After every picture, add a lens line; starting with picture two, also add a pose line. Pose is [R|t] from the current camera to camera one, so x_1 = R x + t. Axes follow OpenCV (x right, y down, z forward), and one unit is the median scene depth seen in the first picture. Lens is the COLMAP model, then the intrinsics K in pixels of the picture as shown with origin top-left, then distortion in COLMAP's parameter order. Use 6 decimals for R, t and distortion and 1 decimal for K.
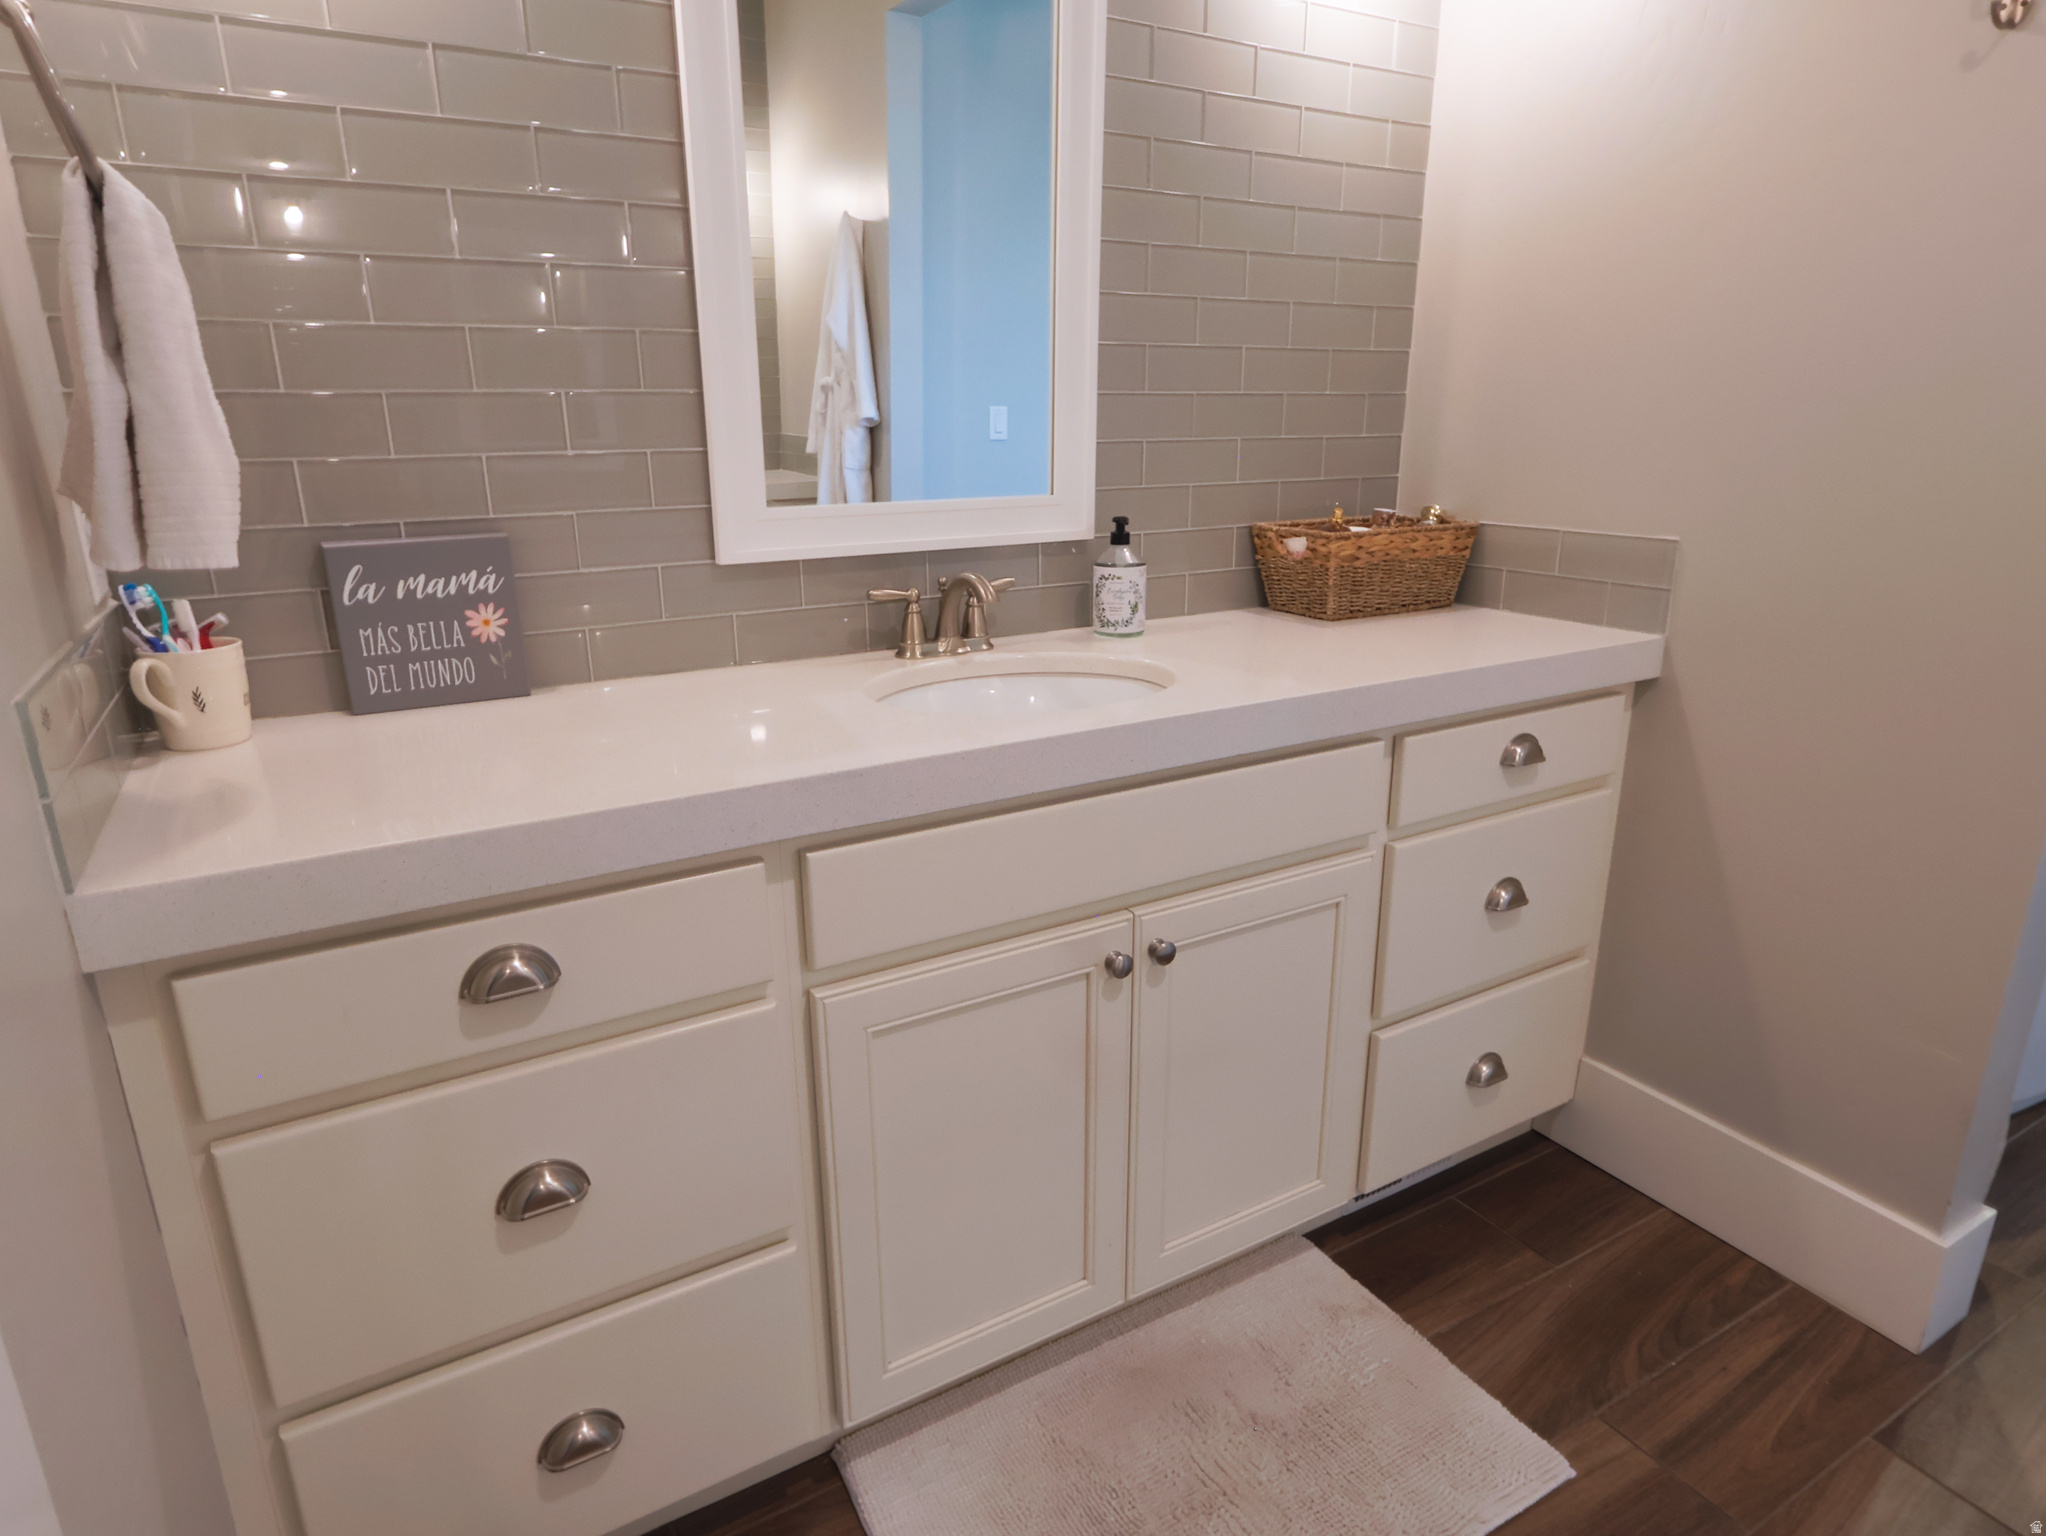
lens RADIAL K [[1189.1, 0, 1023.0], [0, 1189.1, 768.0], [0, 0, 1]] dist [0.001672, -0.000362]
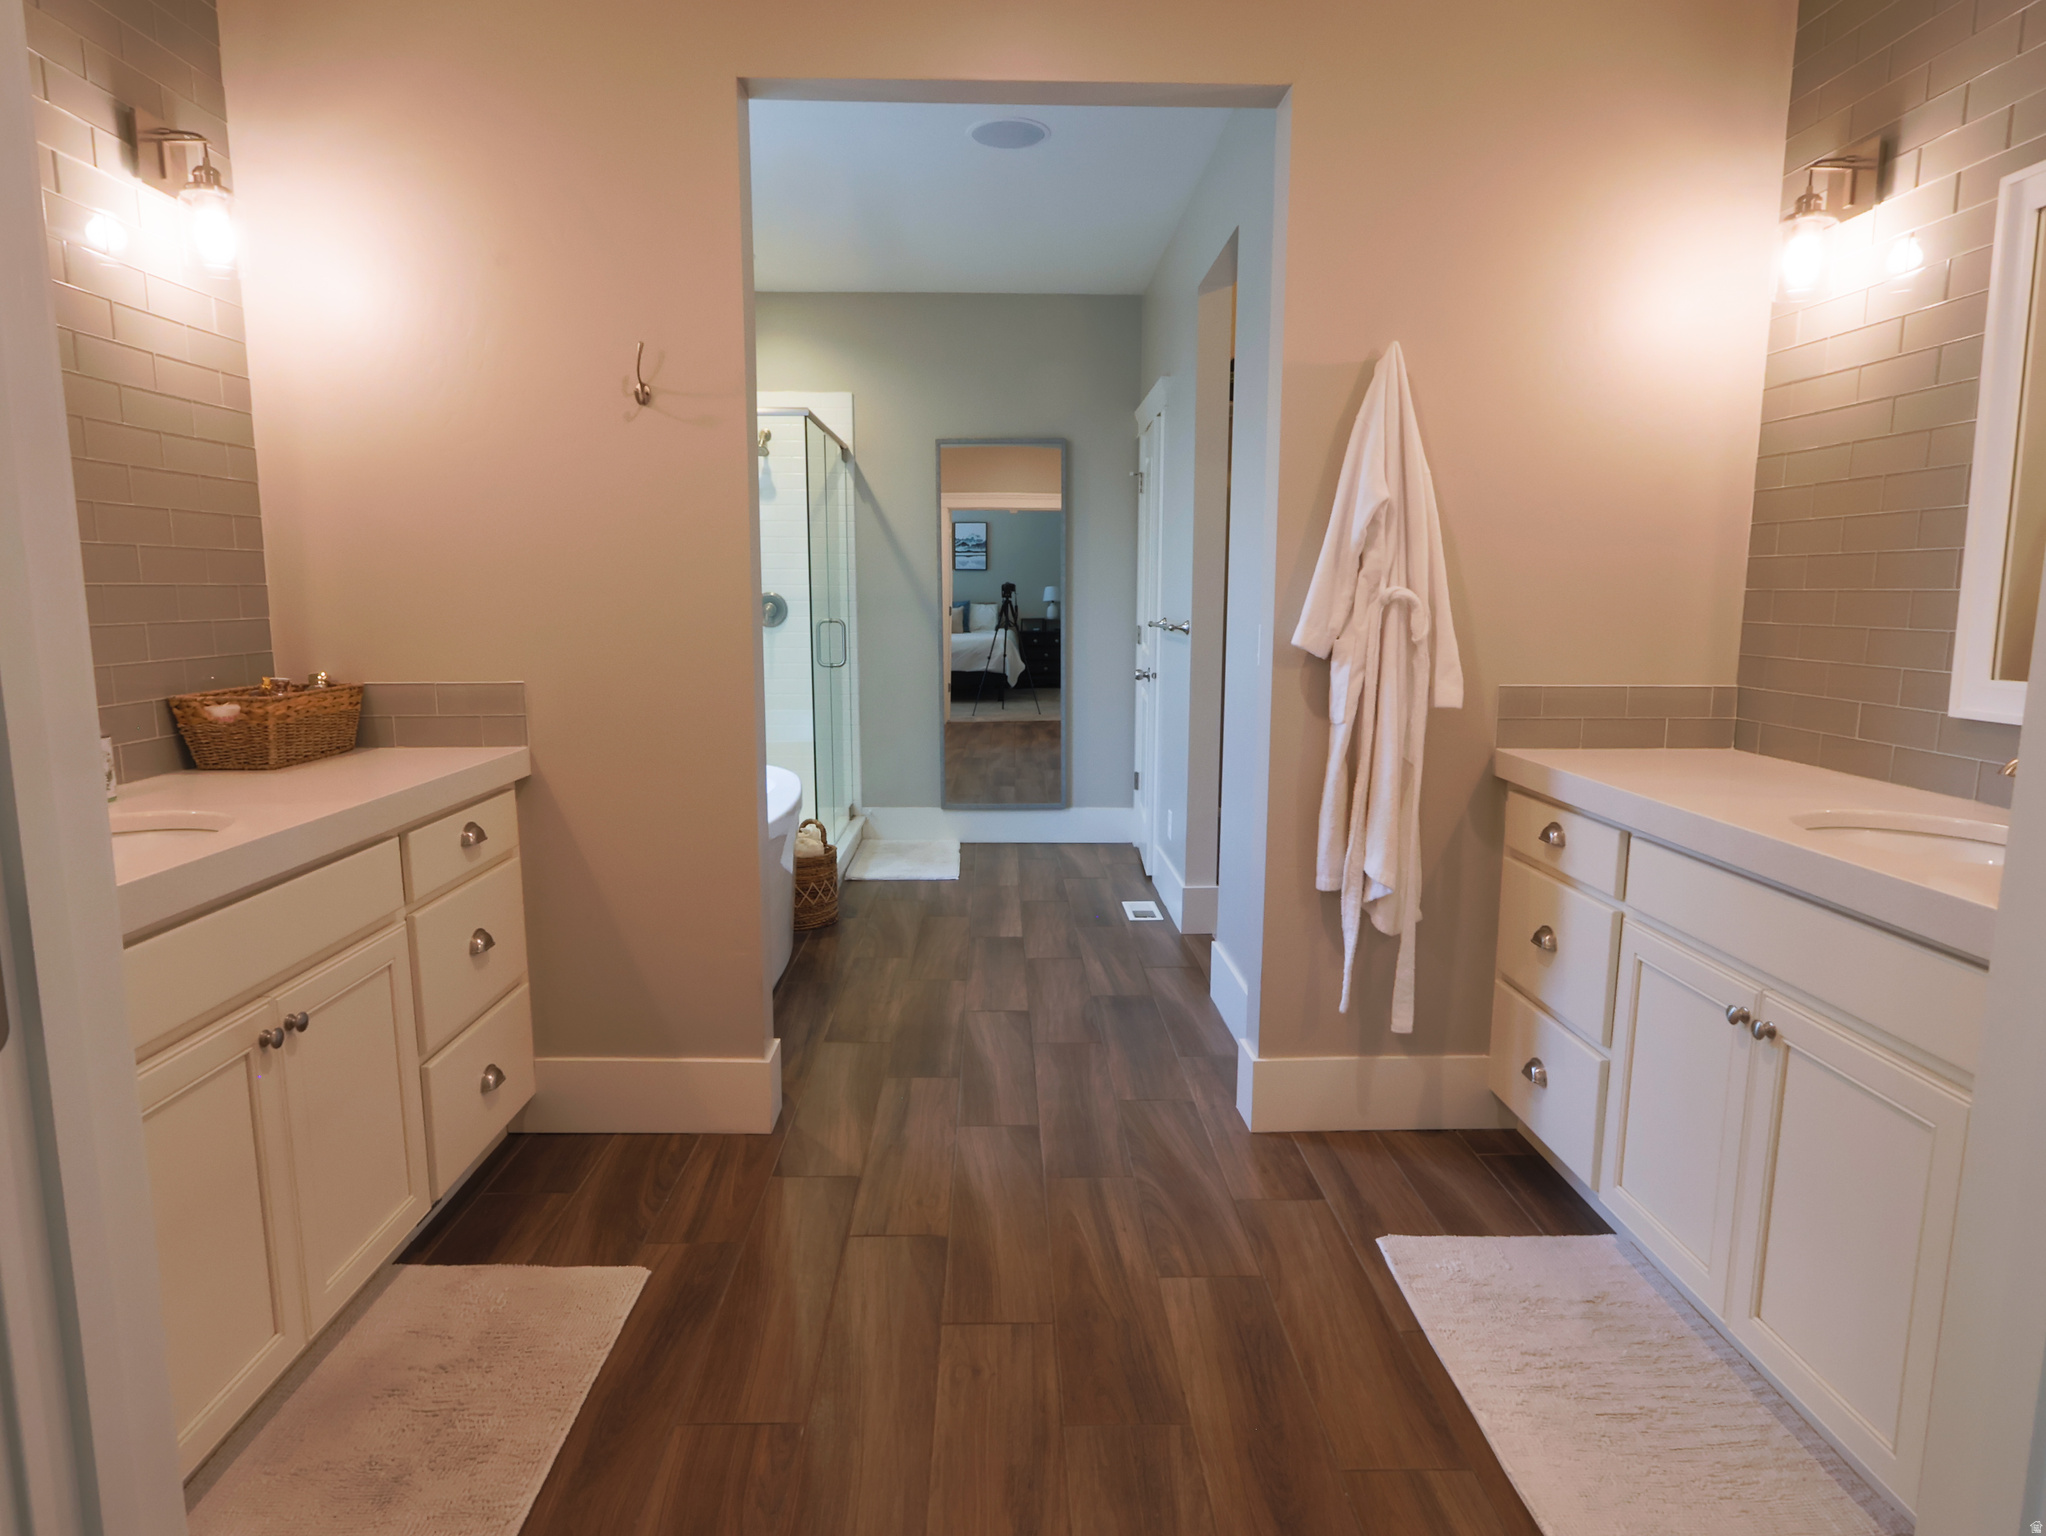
lens RADIAL K [[1189.1, 0, 1023.0], [0, 1189.1, 768.0], [0, 0, 1]] dist [0.001672, -0.000362]
pose [[0.490545, -0.124626, 0.862458, -0.458542], [0.248952, 0.968514, -0.001647, 0.073152], [-0.835098, 0.215518, 0.506125, -0.267067]]
